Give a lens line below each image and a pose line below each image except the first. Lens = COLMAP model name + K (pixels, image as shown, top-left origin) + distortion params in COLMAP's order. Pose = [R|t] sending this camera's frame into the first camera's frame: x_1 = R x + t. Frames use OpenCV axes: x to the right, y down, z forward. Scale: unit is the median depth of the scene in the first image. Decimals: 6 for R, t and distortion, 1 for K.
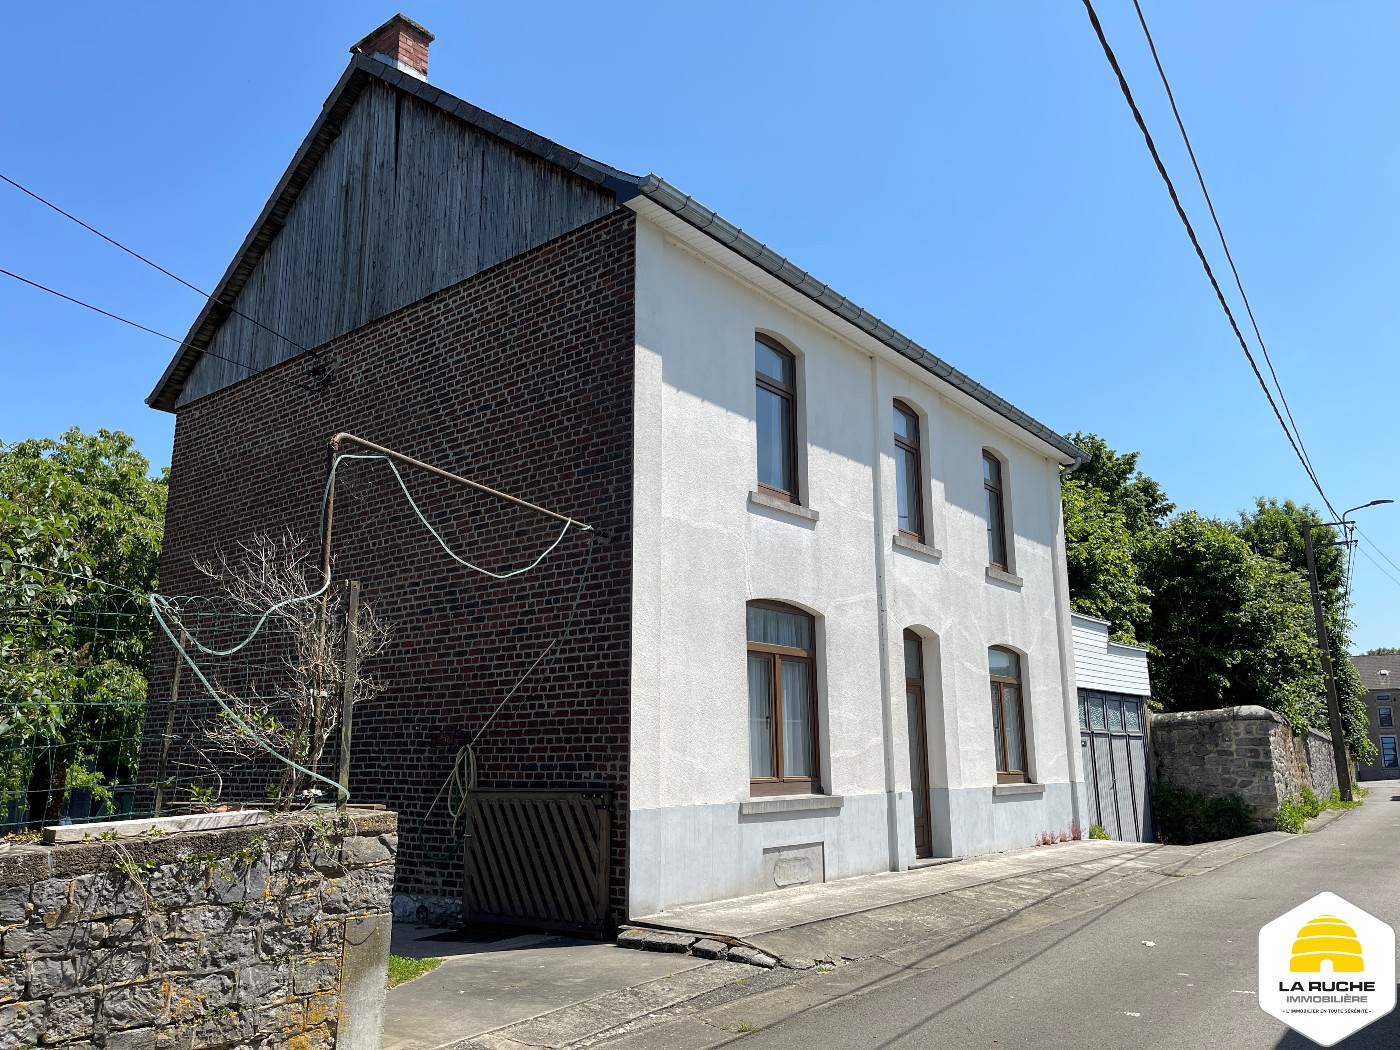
lens RADIAL K [[1053.7, 0, 691.2], [0, 1053.7, 522.2], [0, 0, 1]] dist [0.036537, -0.020327]
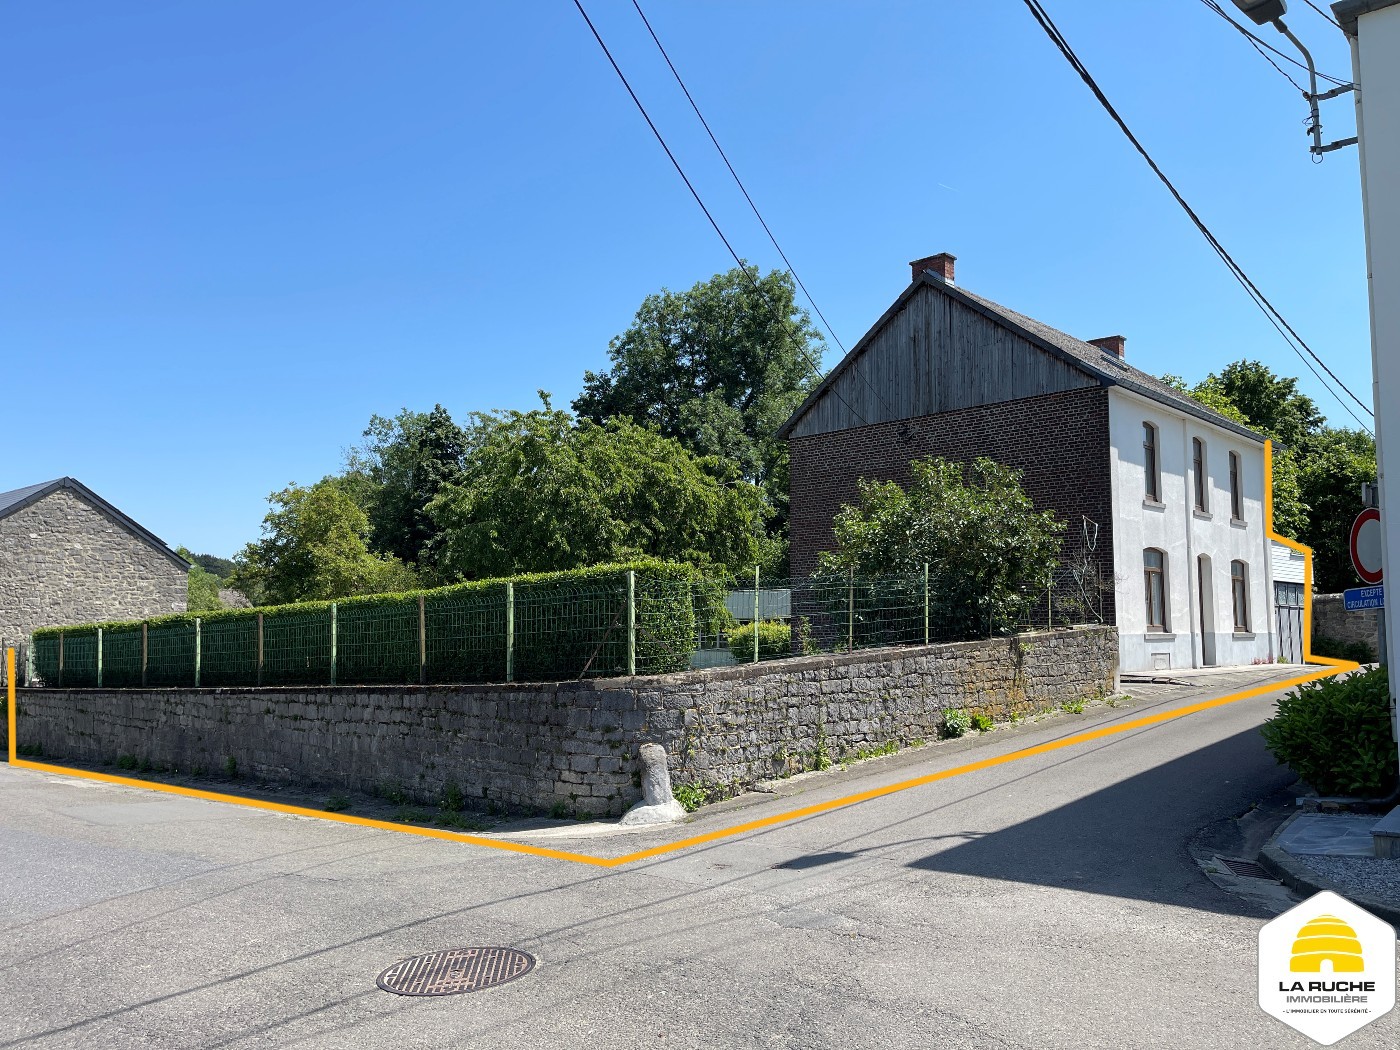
lens RADIAL K [[1053.7, 0, 705.5], [0, 1053.7, 532.7], [0, 0, 1]] dist [0.036537, -0.020327]
pose [[0.995975, -0.005690, -0.089455, -0.473380], [0.016930, 0.991962, 0.125395, -0.182408], [0.088022, -0.126405, 0.988066, -0.930354]]
